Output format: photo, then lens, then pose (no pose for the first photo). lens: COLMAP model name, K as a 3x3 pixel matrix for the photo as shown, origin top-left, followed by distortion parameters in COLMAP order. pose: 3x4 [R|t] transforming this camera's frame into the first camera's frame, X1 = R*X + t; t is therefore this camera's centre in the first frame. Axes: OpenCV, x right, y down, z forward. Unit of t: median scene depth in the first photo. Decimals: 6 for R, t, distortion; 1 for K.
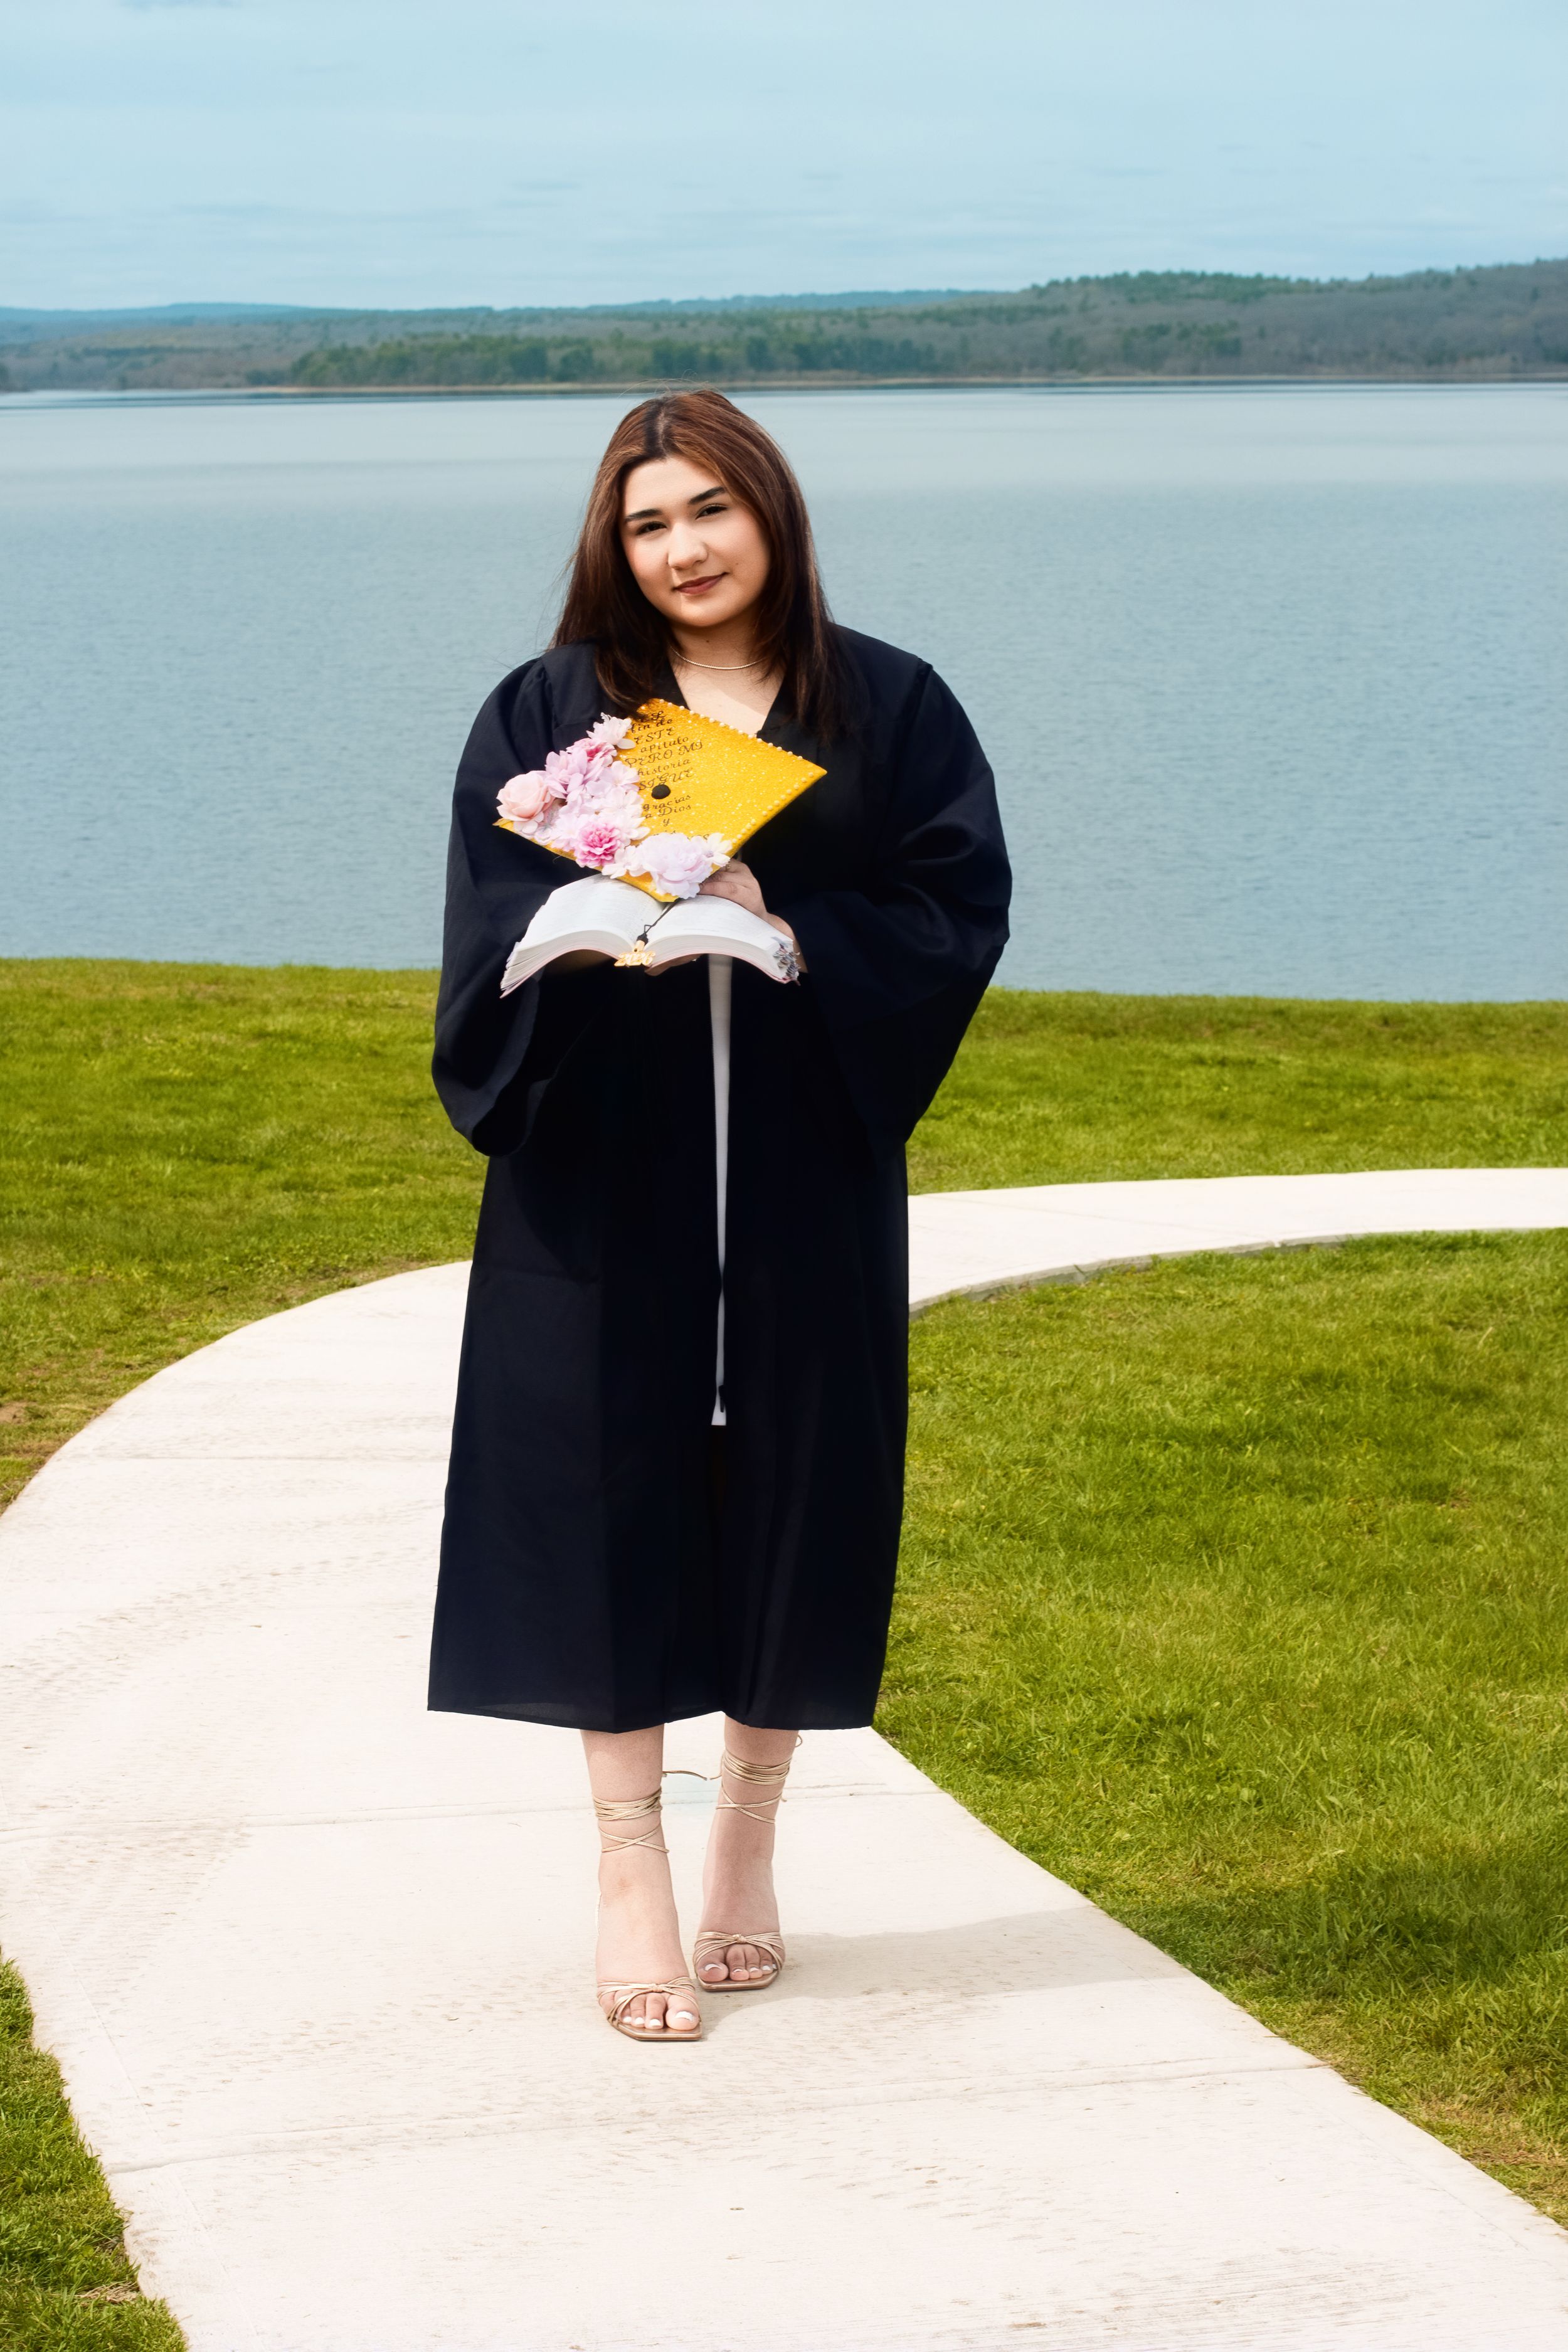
lens RADIAL K [[5105.8, 0, 784.0], [0, 5105.8, 1176.0], [0, 0, 1]] dist [-0.030407, -0.145789]
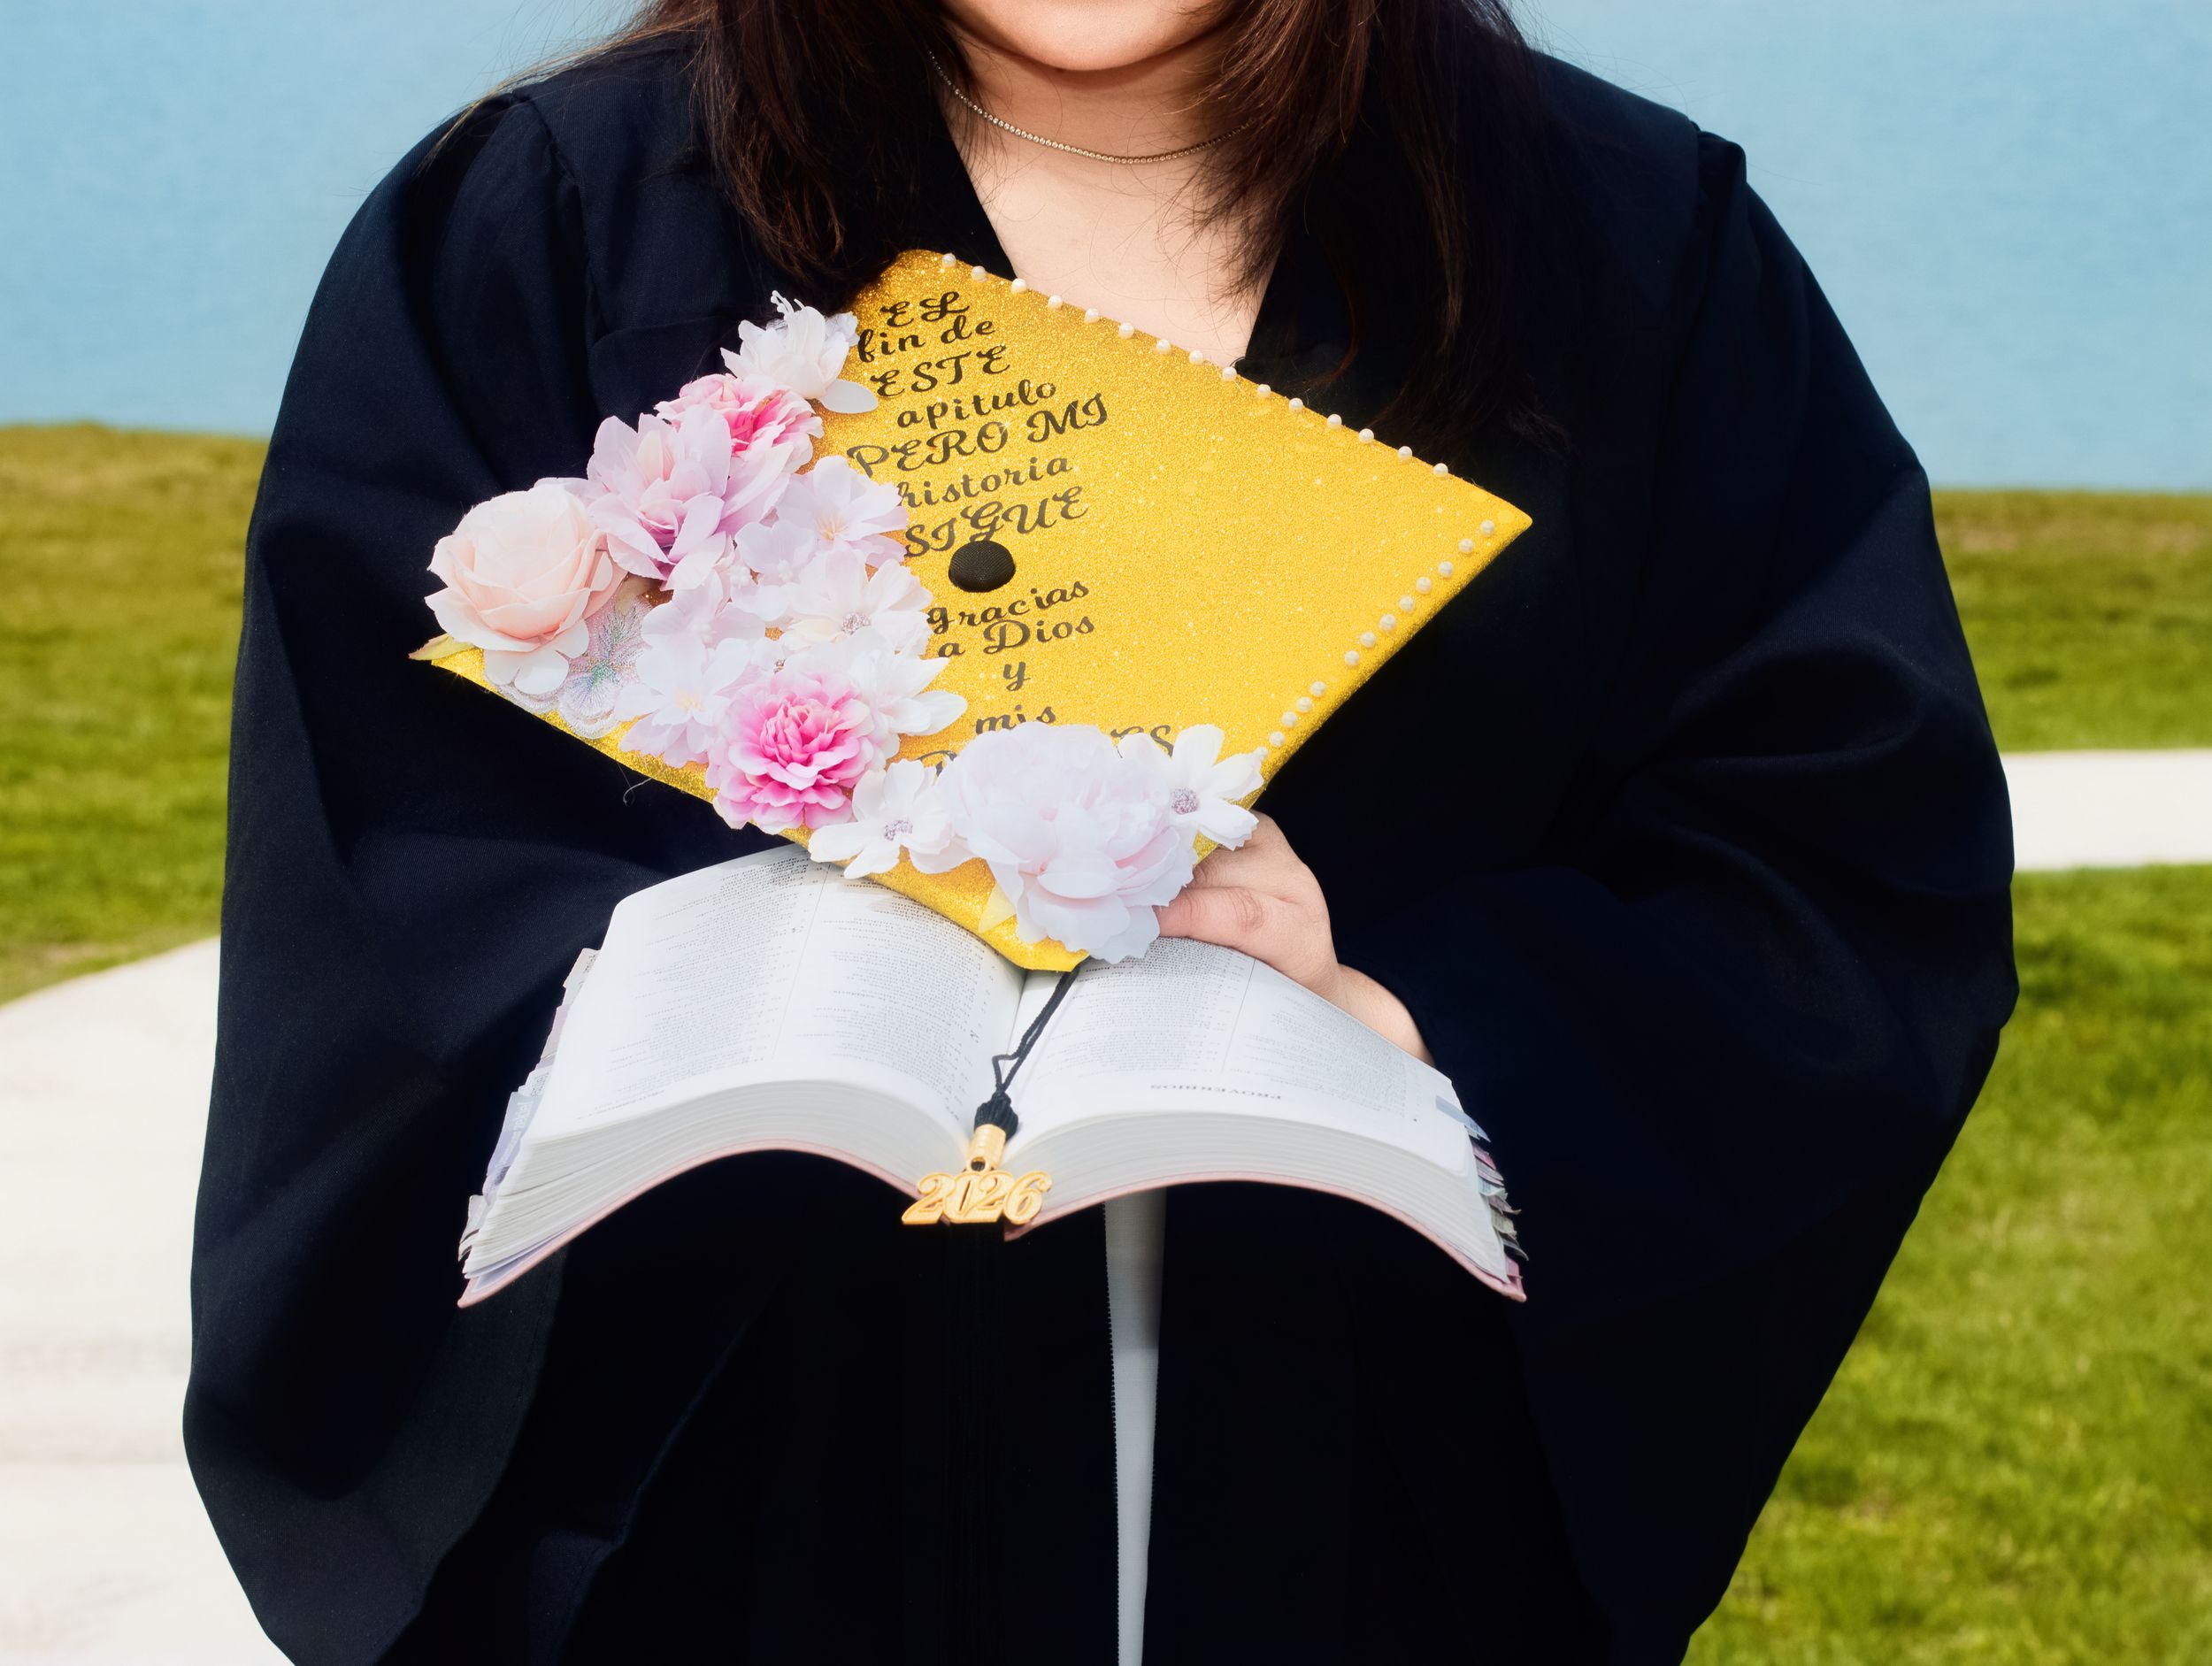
lens RADIAL K [[5989.7, 0, 1106.0], [0, 5989.7, 833.0], [0, 0, 1]] dist [-0.201180, -0.922347]
pose [[0.990437, 0.030296, 0.134601, -0.063587], [-0.031337, 0.999493, 0.005623, -0.061987], [-0.134363, -0.009788, 0.990884, 0.653594]]
